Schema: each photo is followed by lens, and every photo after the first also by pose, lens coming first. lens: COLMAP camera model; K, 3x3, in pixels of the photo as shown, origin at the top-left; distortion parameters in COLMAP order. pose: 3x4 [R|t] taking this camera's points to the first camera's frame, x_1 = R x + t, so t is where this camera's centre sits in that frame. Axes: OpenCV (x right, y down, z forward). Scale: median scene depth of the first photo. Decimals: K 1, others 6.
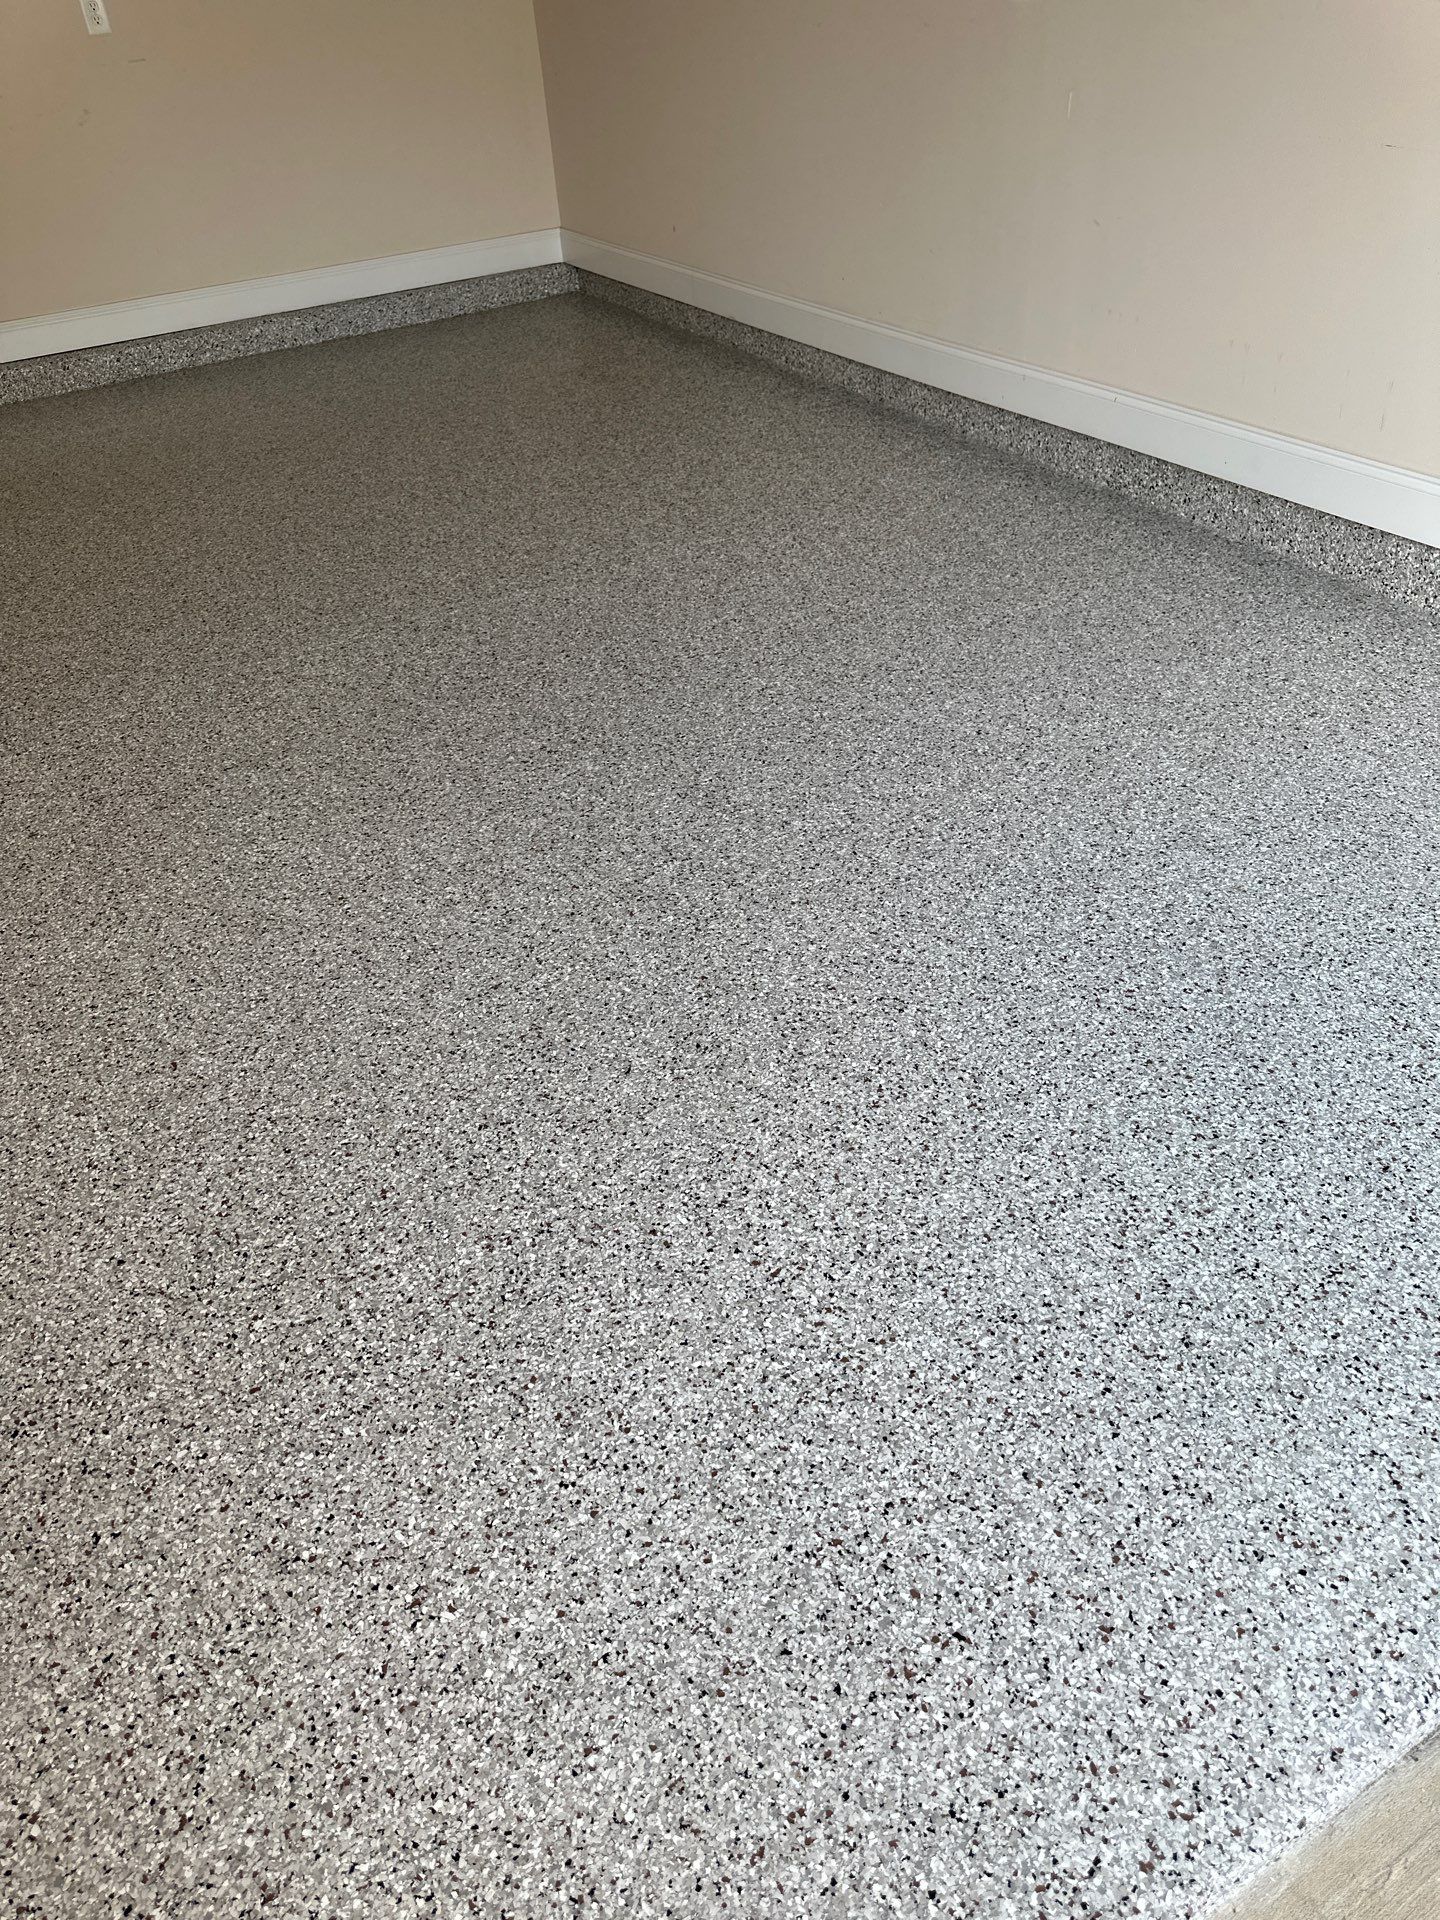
lens RADIAL K [[1346.3, 0, 723.2], [0, 1346.3, 954.8], [0, 0, 1]] dist [0.043809, -0.056403]
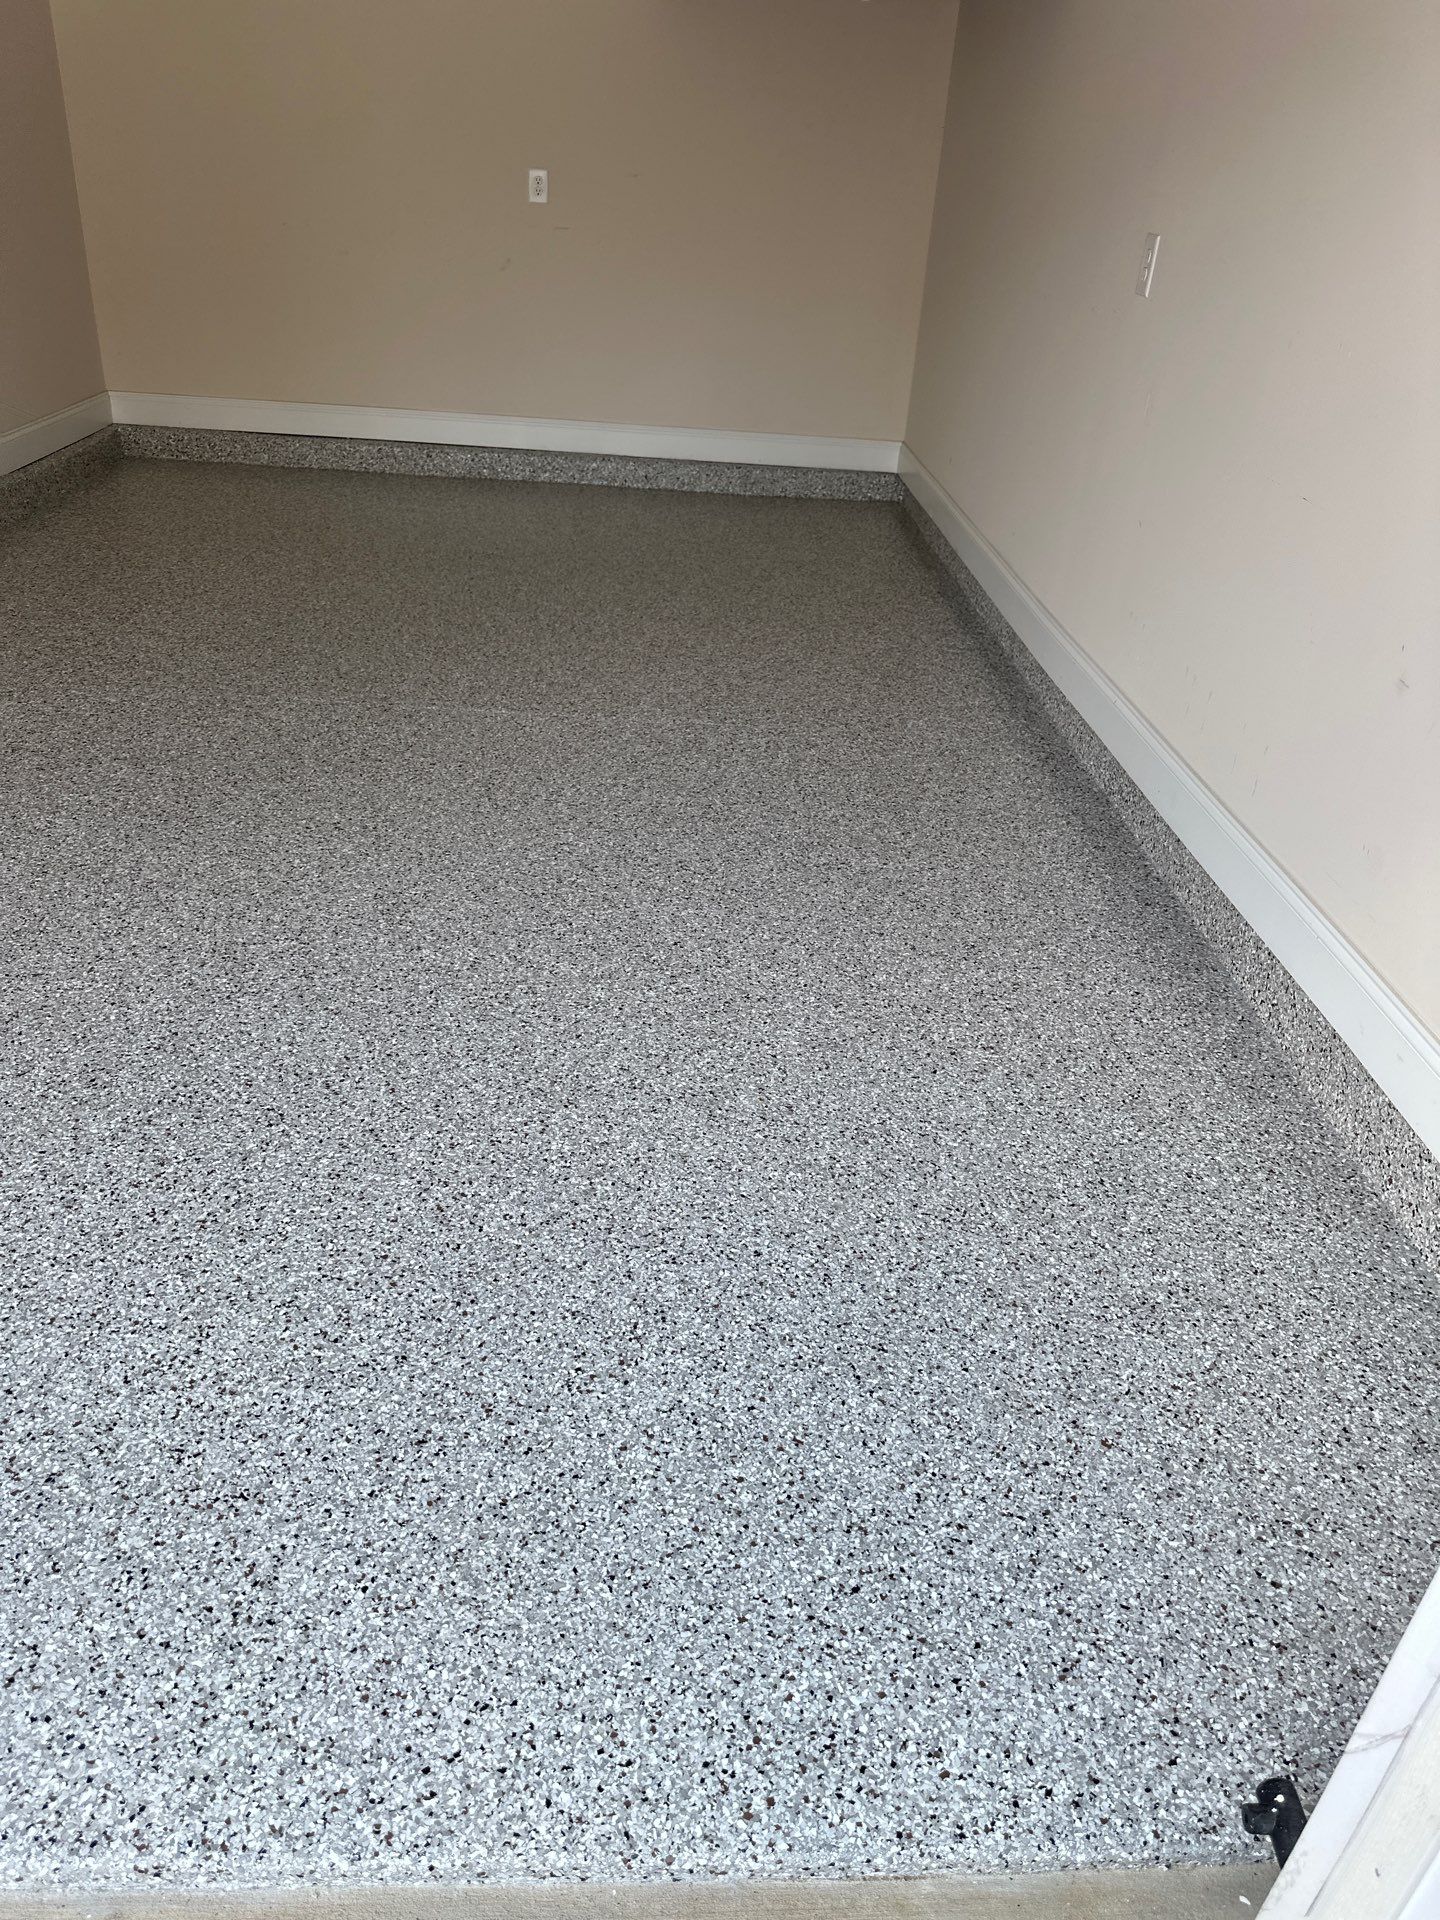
lens RADIAL K [[1346.3, 0, 716.5], [0, 1346.3, 953.5], [0, 0, 1]] dist [0.043809, -0.056403]
pose [[0.875605, 0.339631, -0.343464, 0.925970], [-0.380785, 0.922829, -0.058217, -0.185600], [0.297186, 0.181761, 0.937360, 0.135383]]
